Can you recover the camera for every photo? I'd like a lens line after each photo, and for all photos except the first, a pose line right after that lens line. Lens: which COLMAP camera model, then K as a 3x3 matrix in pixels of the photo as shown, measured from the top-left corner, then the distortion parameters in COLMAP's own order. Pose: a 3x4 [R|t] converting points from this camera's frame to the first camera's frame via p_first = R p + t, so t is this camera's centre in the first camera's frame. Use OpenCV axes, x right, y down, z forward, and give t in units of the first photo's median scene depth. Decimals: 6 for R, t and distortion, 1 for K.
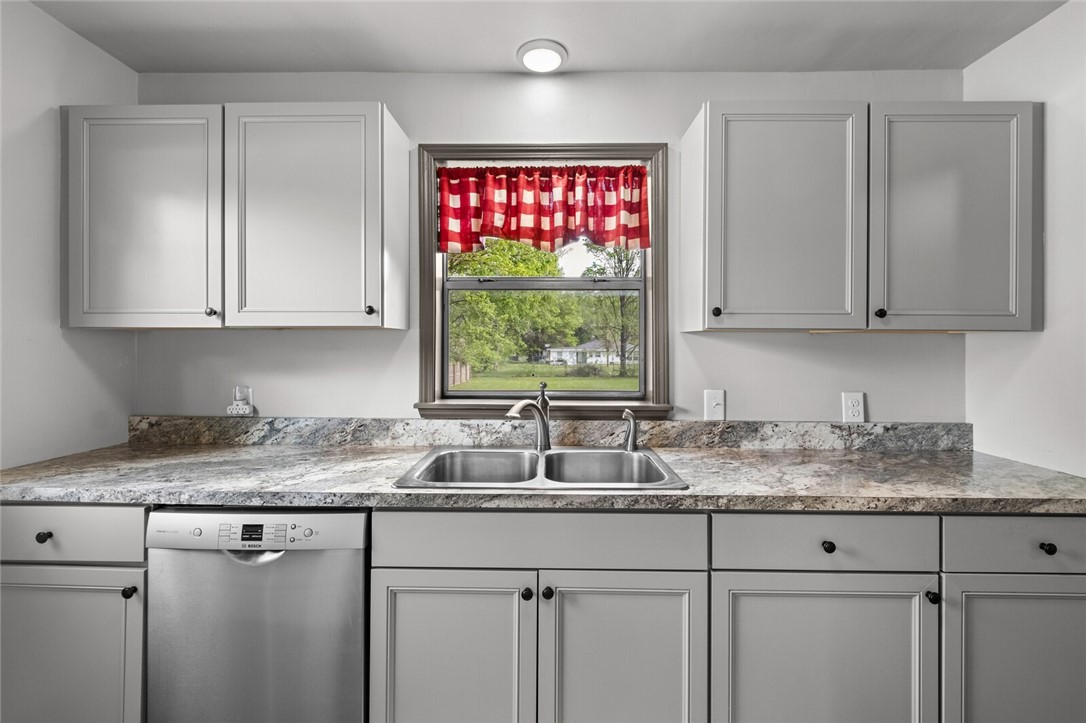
lens RADIAL K [[469.2, 0, 544.3], [0, 469.2, 350.1], [0, 0, 1]] dist [0.000460, 0.000008]
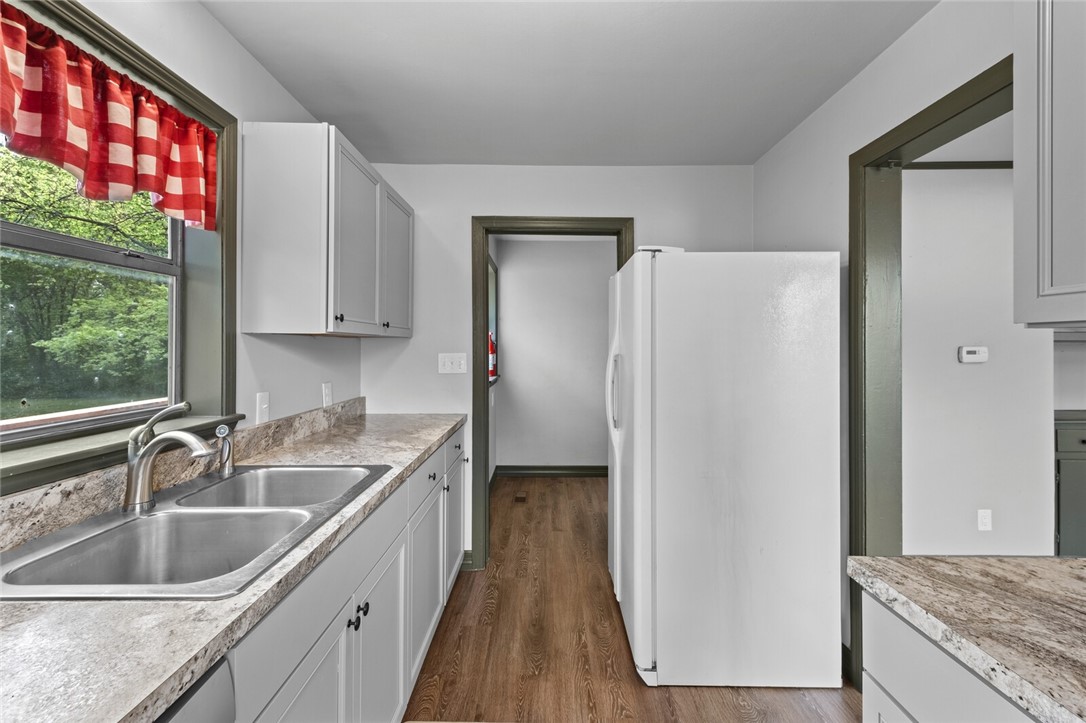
lens RADIAL K [[481.6, 0, 544.0], [0, 481.6, 340.2], [0, 0, 1]] dist [0.000010, 0.000082]
pose [[-0.018103, 0.004708, 0.999825, -0.646170], [0.006187, 0.999970, -0.004597, -0.014429], [-0.999817, 0.006102, -0.018131, 0.430670]]
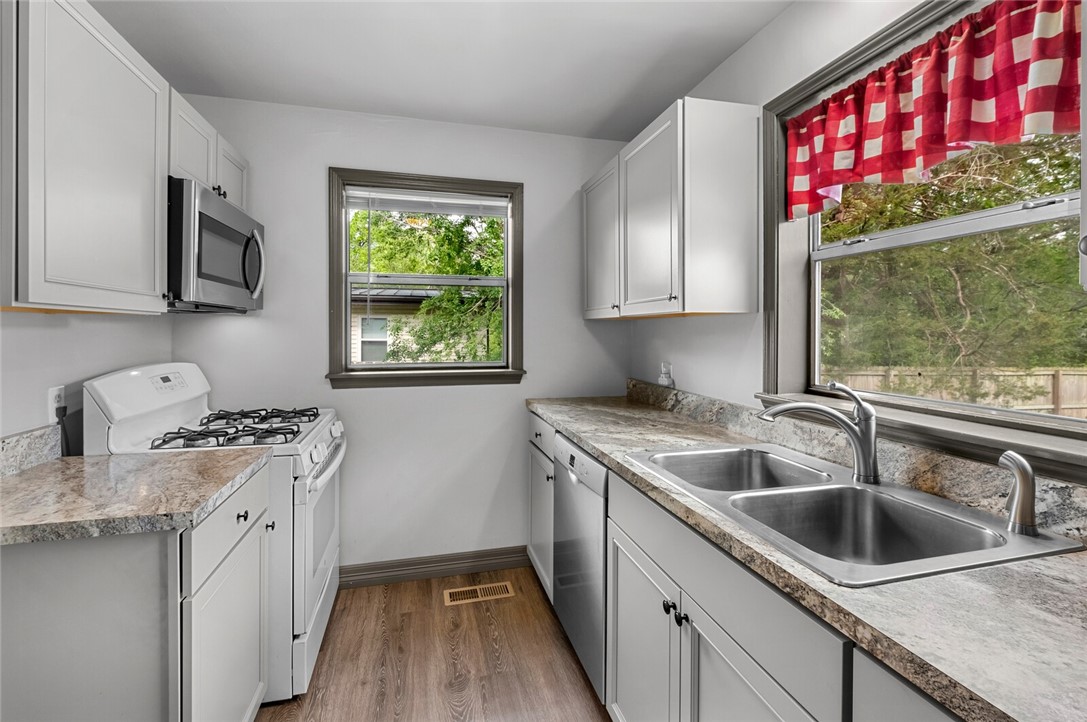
lens RADIAL K [[482.1, 0, 544.5], [0, 482.1, 339.7], [0, 0, 1]] dist [0.000010, 0.000082]
pose [[0.279124, 0.016367, -0.960116, 0.513712], [-0.003673, 0.999866, 0.015977, -0.004053], [0.960248, -0.000933, 0.279147, 0.338727]]
